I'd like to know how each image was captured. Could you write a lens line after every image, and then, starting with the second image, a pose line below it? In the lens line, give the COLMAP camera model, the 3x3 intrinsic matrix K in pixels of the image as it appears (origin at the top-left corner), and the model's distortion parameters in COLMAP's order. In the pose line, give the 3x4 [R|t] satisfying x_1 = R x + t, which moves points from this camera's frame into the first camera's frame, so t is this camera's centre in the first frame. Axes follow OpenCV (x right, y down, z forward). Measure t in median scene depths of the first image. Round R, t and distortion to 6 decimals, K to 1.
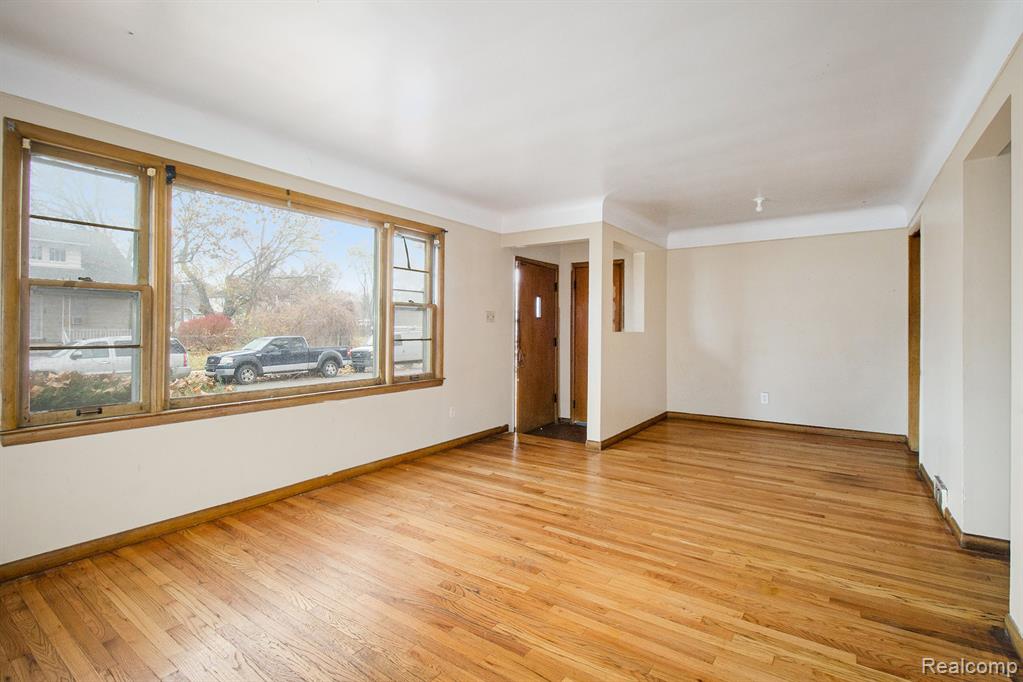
lens RADIAL K [[508.6, 0, 531.8], [0, 508.6, 333.1], [0, 0, 1]] dist [0.009551, -0.009538]
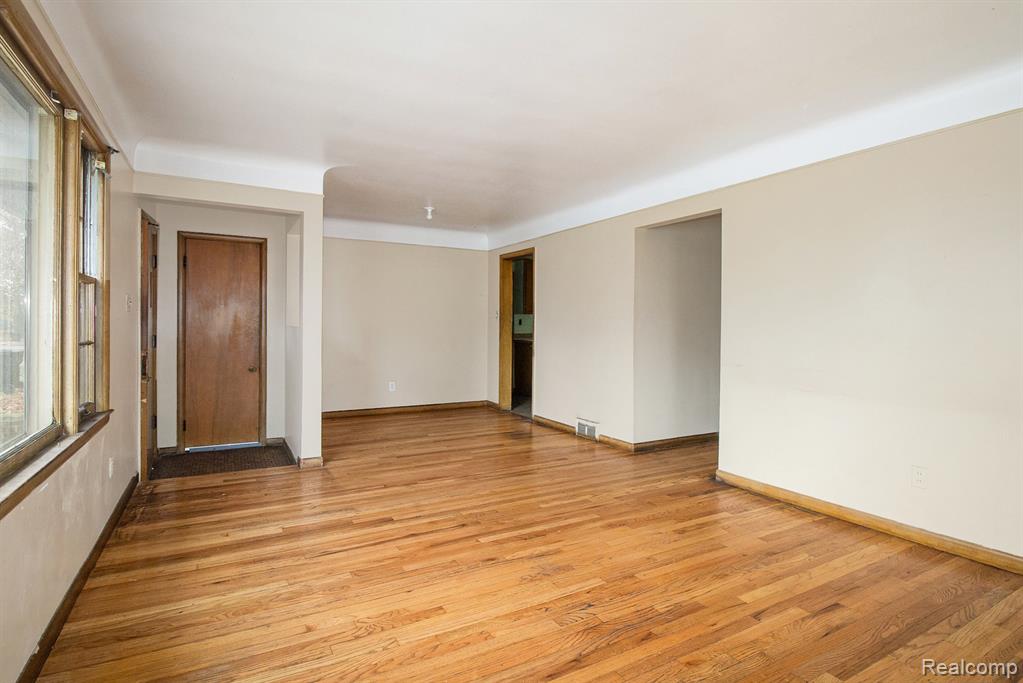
lens RADIAL K [[508.6, 0, 505.5], [0, 508.6, 330.9], [0, 0, 1]] dist [0.009551, -0.009538]
pose [[0.436199, -0.011650, 0.899775, -0.770751], [0.000923, 0.999921, 0.012499, -0.008785], [-0.899850, -0.004622, 0.436176, 0.554658]]
